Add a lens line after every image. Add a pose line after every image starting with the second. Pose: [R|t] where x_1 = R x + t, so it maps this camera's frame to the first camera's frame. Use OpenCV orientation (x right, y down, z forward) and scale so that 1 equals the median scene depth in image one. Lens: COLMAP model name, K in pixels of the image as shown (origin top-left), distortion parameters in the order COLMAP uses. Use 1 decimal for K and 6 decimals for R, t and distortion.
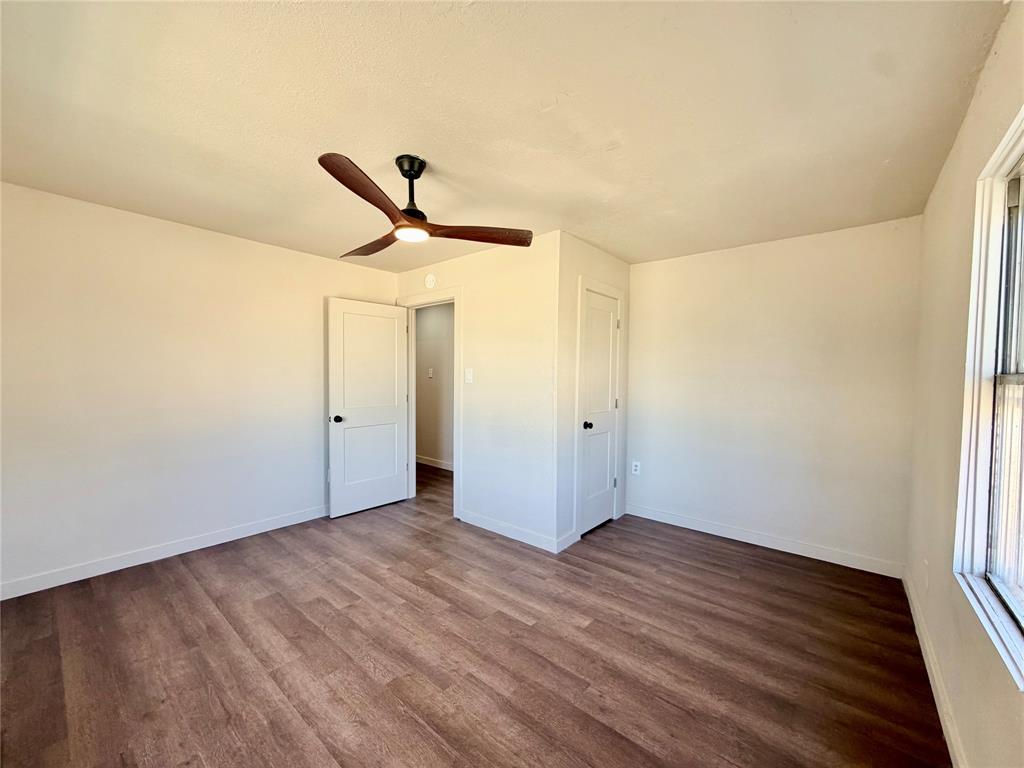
lens RADIAL K [[408.8, 0, 507.8], [0, 408.8, 382.1], [0, 0, 1]] dist [0.000291, -0.000056]
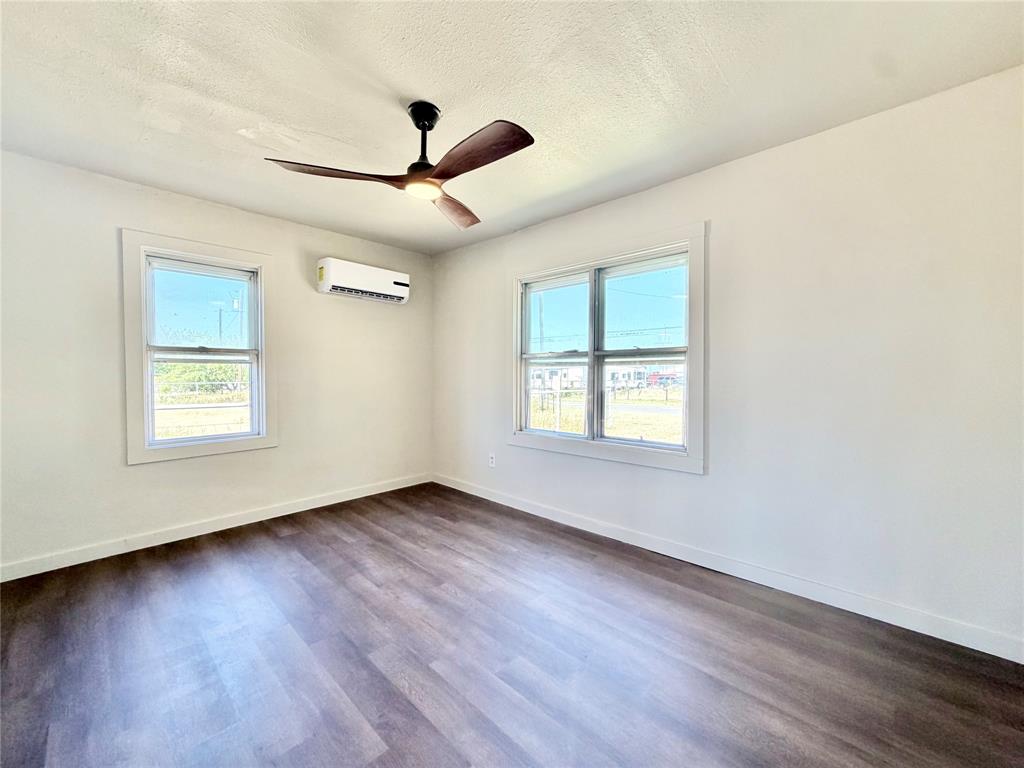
lens RADIAL K [[408.8, 0, 507.8], [0, 408.8, 382.1], [0, 0, 1]] dist [0.000291, -0.000056]
pose [[-0.998155, -0.011160, 0.059684, -0.501434], [-0.008528, 0.998987, 0.044177, 0.039894], [-0.060117, 0.043586, -0.997239, 1.996182]]
